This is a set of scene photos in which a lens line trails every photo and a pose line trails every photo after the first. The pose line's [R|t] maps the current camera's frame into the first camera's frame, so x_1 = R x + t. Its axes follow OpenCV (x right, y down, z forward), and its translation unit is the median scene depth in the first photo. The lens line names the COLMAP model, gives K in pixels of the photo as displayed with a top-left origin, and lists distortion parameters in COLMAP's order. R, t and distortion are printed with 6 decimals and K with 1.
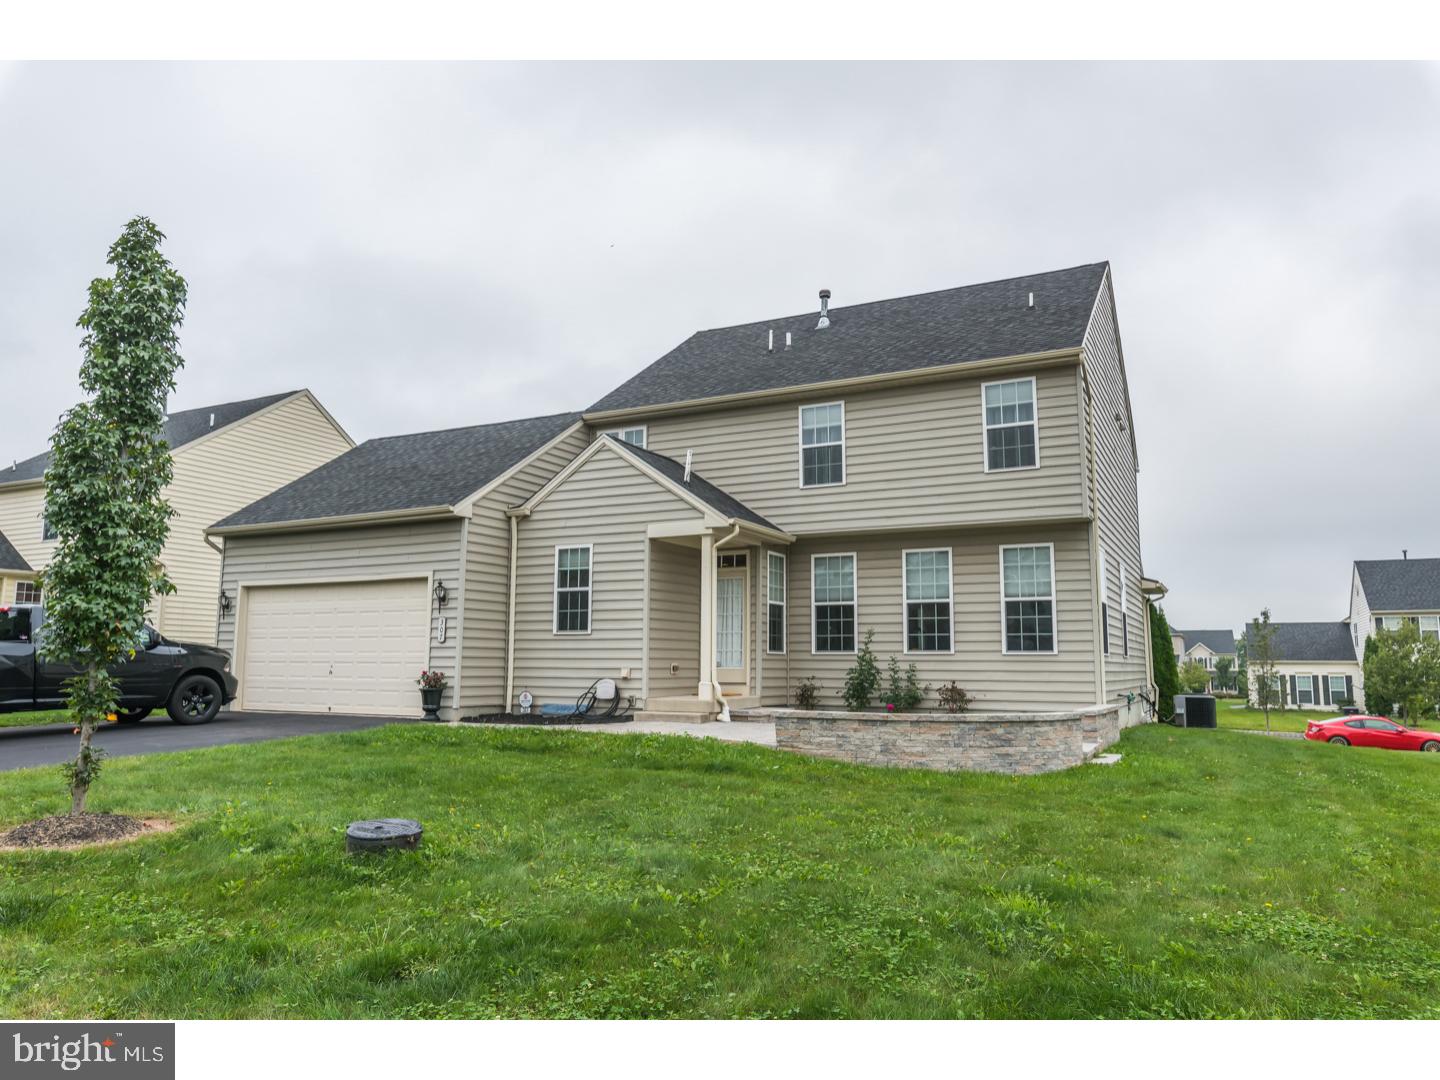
lens RADIAL K [[987.3, 0, 722.9], [0, 987.3, 531.9], [0, 0, 1]] dist [0.001722, 0.003081]
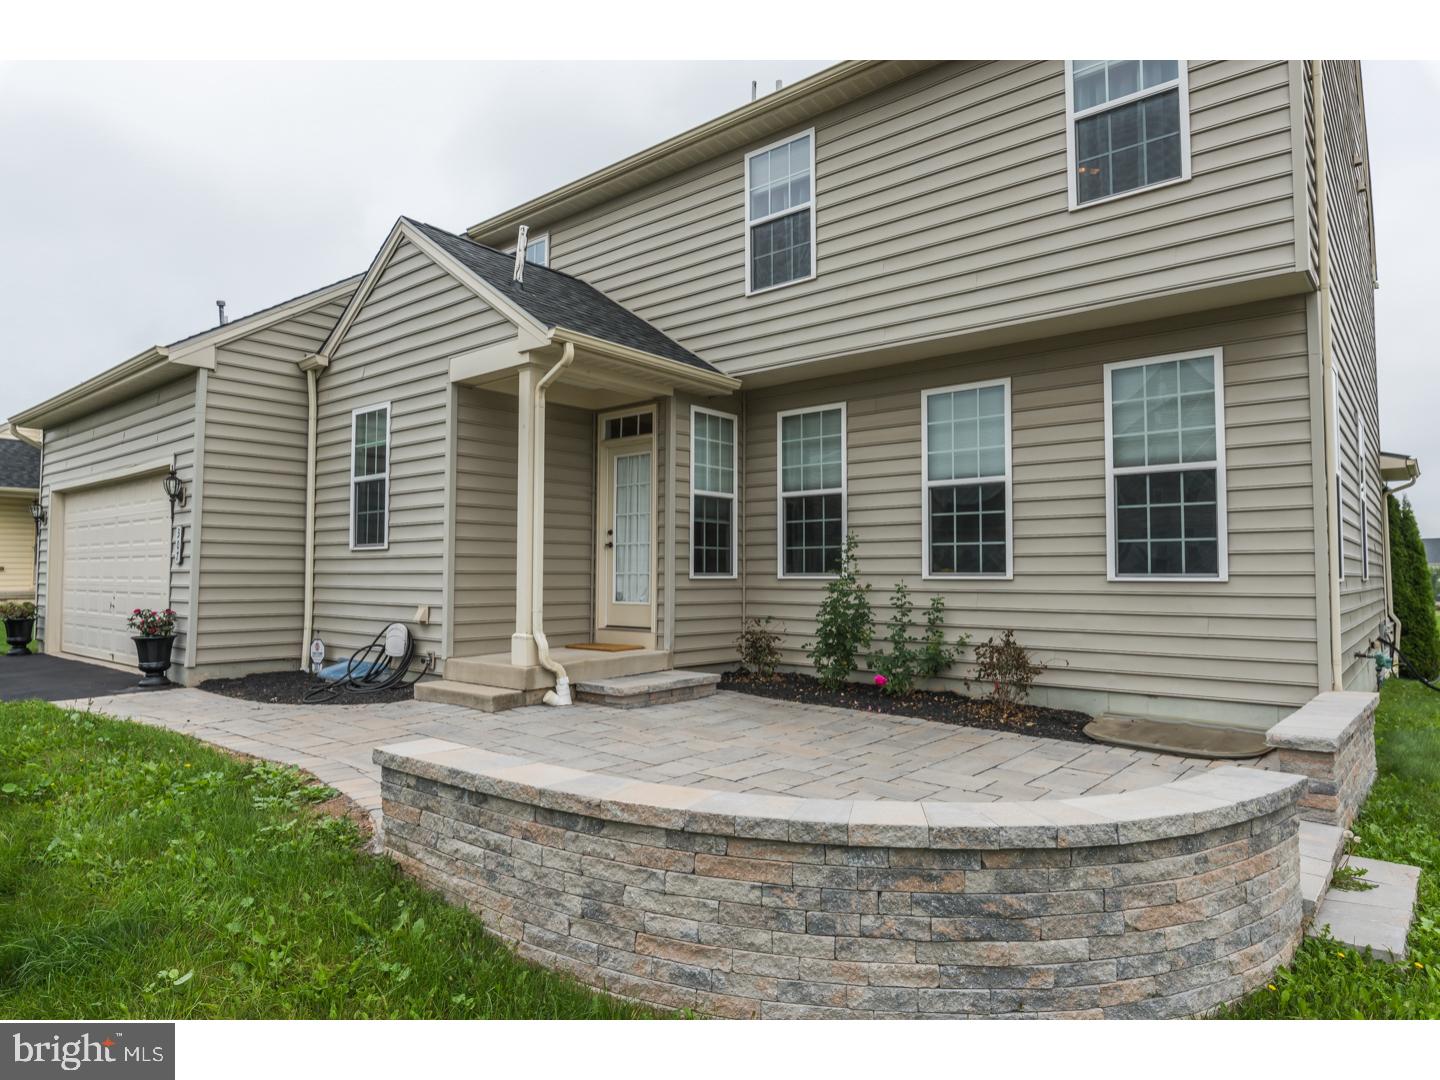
lens RADIAL K [[867.4, 0, 719.2], [0, 867.4, 534.9], [0, 0, 1]] dist [0.003824, -0.001154]
pose [[0.977368, -0.013701, -0.211102, 0.178891], [0.031901, 0.996034, 0.083056, 0.056248], [0.209127, -0.087910, 0.973929, 0.516584]]
